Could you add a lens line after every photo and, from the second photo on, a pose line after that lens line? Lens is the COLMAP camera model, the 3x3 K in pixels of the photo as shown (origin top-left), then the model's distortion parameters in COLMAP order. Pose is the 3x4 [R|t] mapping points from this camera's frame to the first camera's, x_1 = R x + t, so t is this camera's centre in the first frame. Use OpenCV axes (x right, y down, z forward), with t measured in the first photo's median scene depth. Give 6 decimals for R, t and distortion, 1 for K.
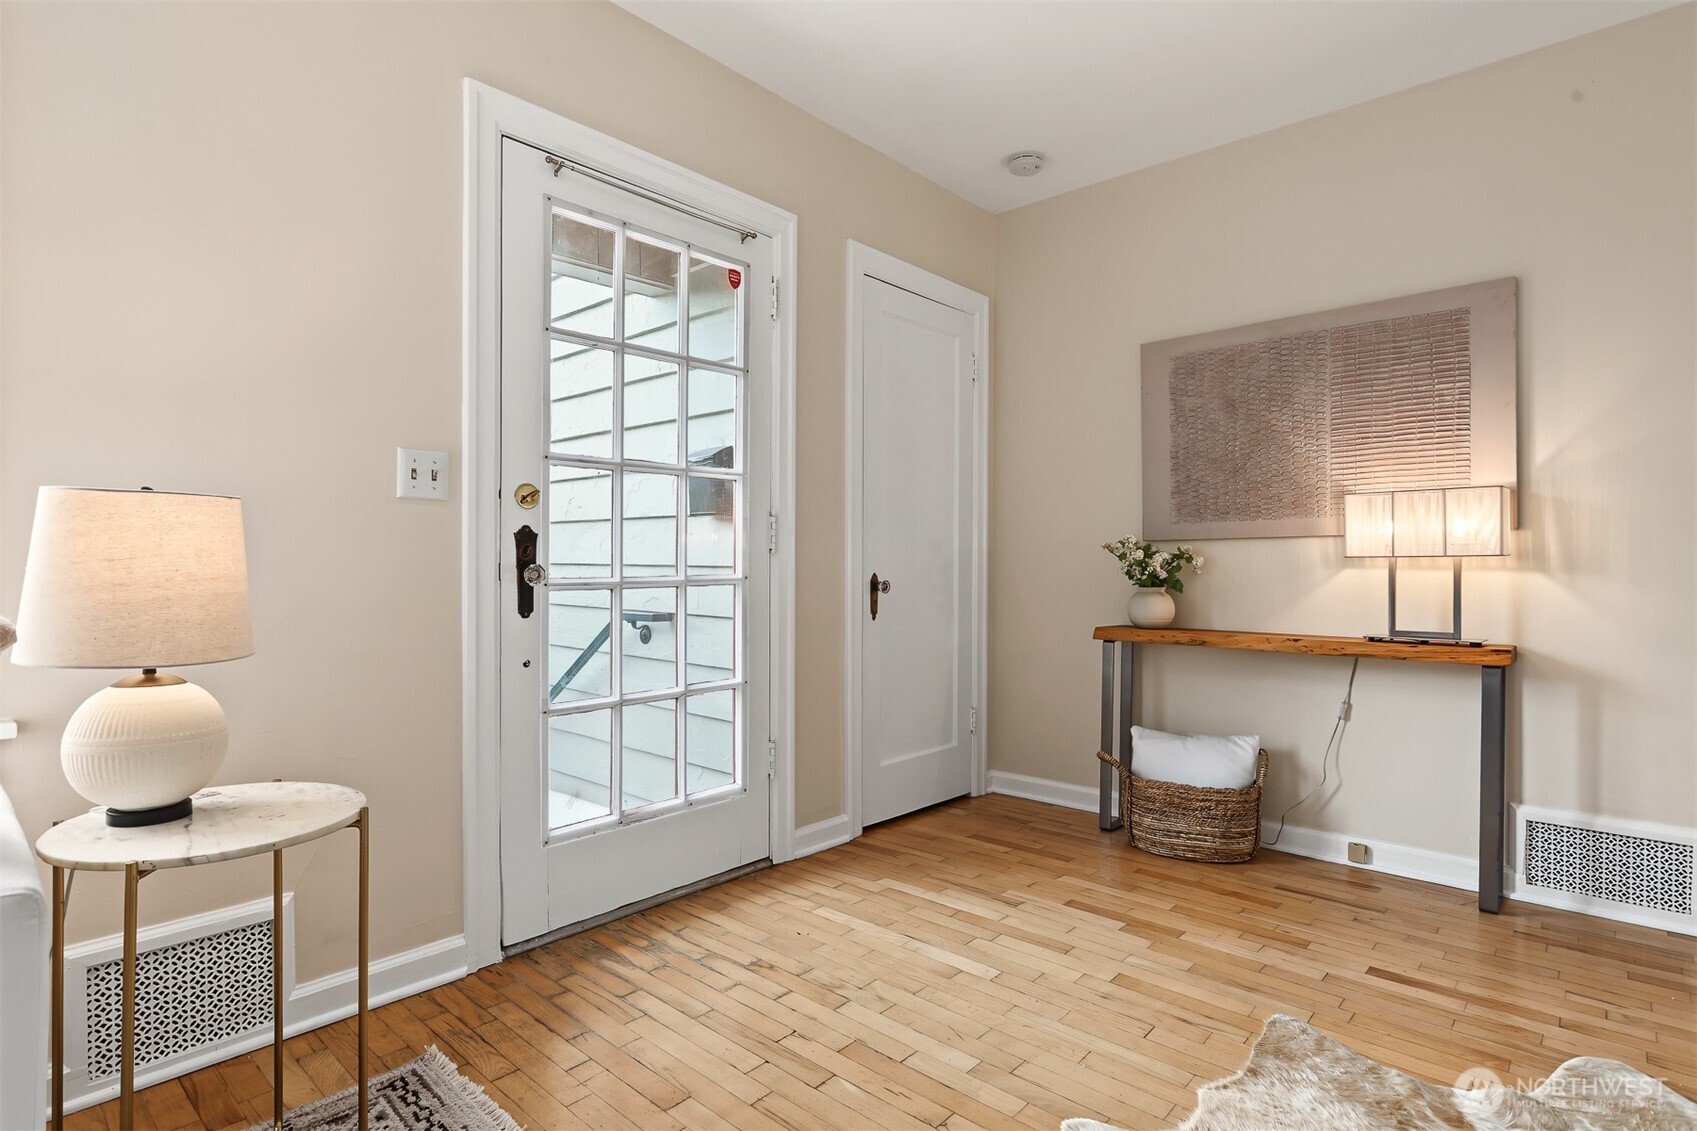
lens RADIAL K [[855.7, 0, 842.8], [0, 855.7, 556.1], [0, 0, 1]] dist [-0.016323, 0.008859]
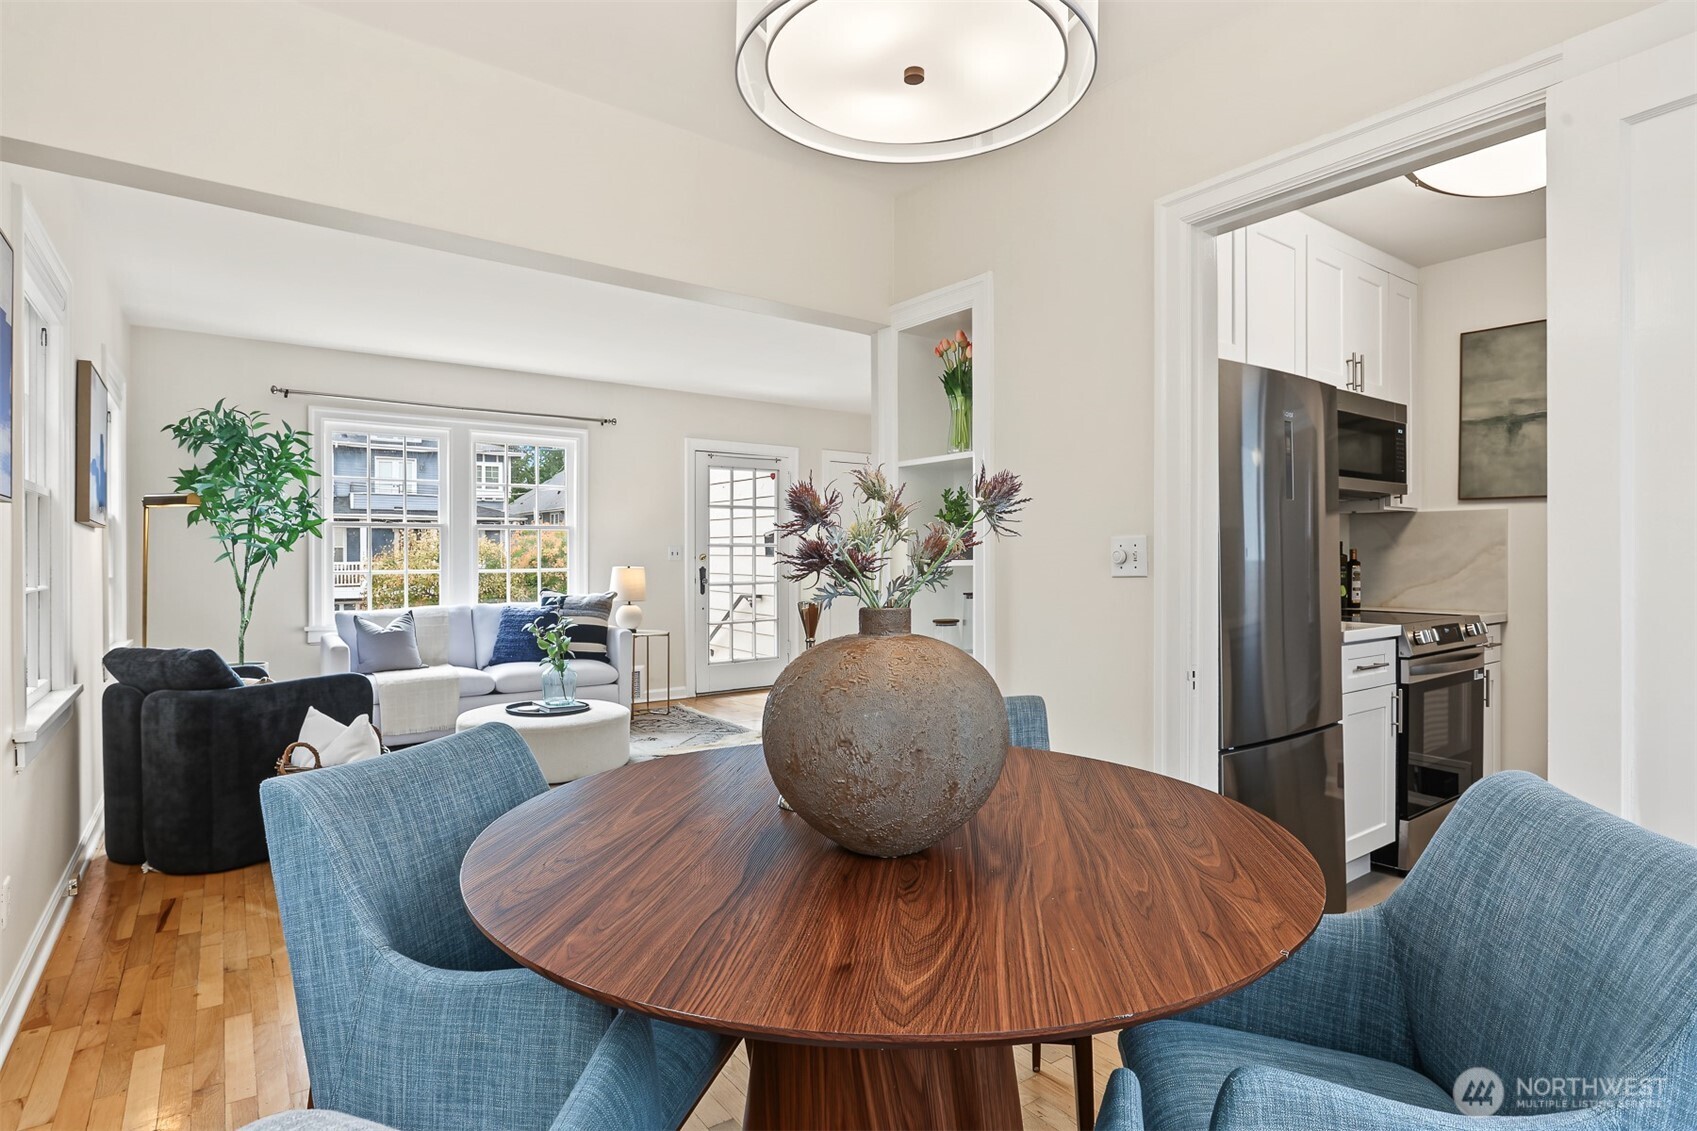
lens RADIAL K [[855.7, 0, 842.8], [0, 855.7, 556.1], [0, 0, 1]] dist [-0.016323, 0.008859]
pose [[0.979355, -0.001398, -0.202145, 0.733446], [0.002176, 0.999991, 0.003627, -0.076436], [0.202138, -0.003992, 0.979349, -1.884745]]
